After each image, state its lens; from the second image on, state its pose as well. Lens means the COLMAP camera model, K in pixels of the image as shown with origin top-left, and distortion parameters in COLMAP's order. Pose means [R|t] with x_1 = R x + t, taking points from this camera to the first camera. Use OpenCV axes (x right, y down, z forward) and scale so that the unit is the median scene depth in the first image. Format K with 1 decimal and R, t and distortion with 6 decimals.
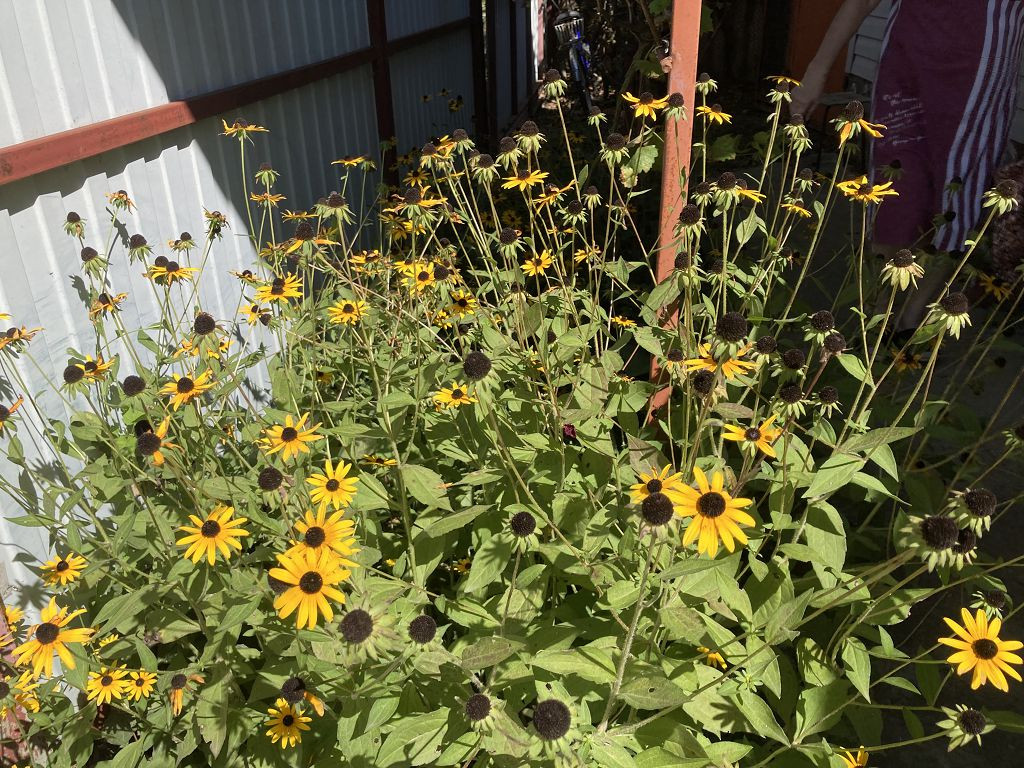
lens RADIAL K [[862.2, 0, 505.2], [0, 862.2, 387.8], [0, 0, 1]] dist [0.078802, -0.065289]
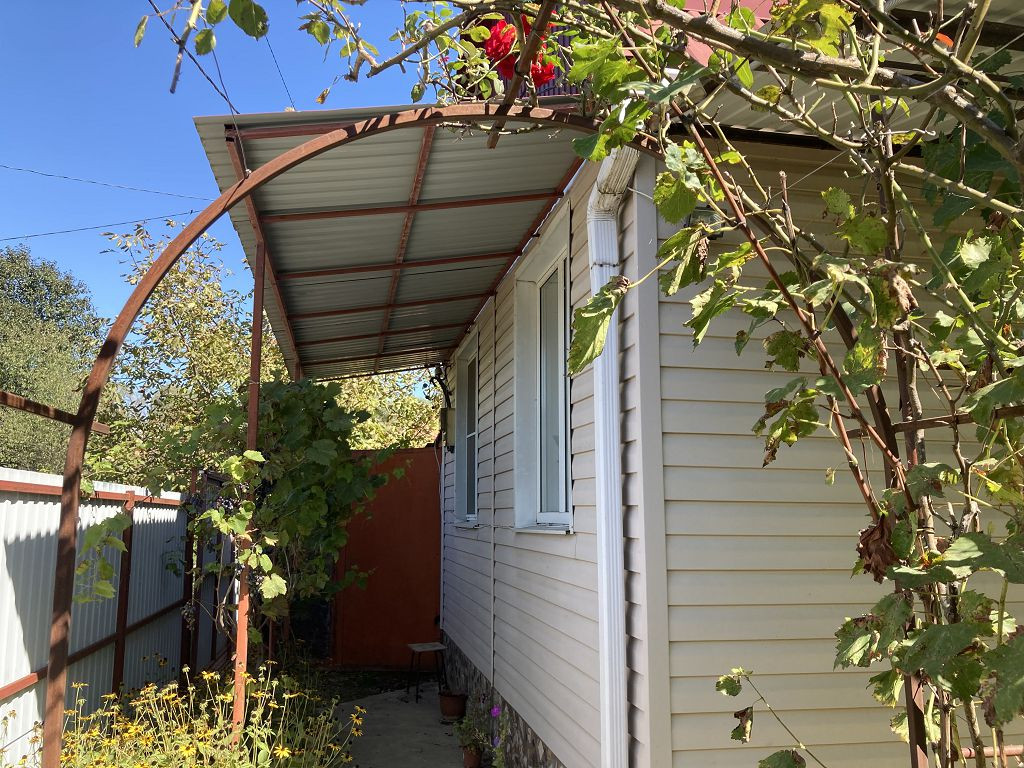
lens RADIAL K [[862.2, 0, 505.2], [0, 862.2, 387.8], [0, 0, 1]] dist [0.078802, -0.065289]
pose [[0.958043, 0.069659, 0.278031, 0.102341], [0.097205, 0.833568, -0.543797, 0.330628], [-0.269638, 0.548007, 0.791823, -1.214803]]
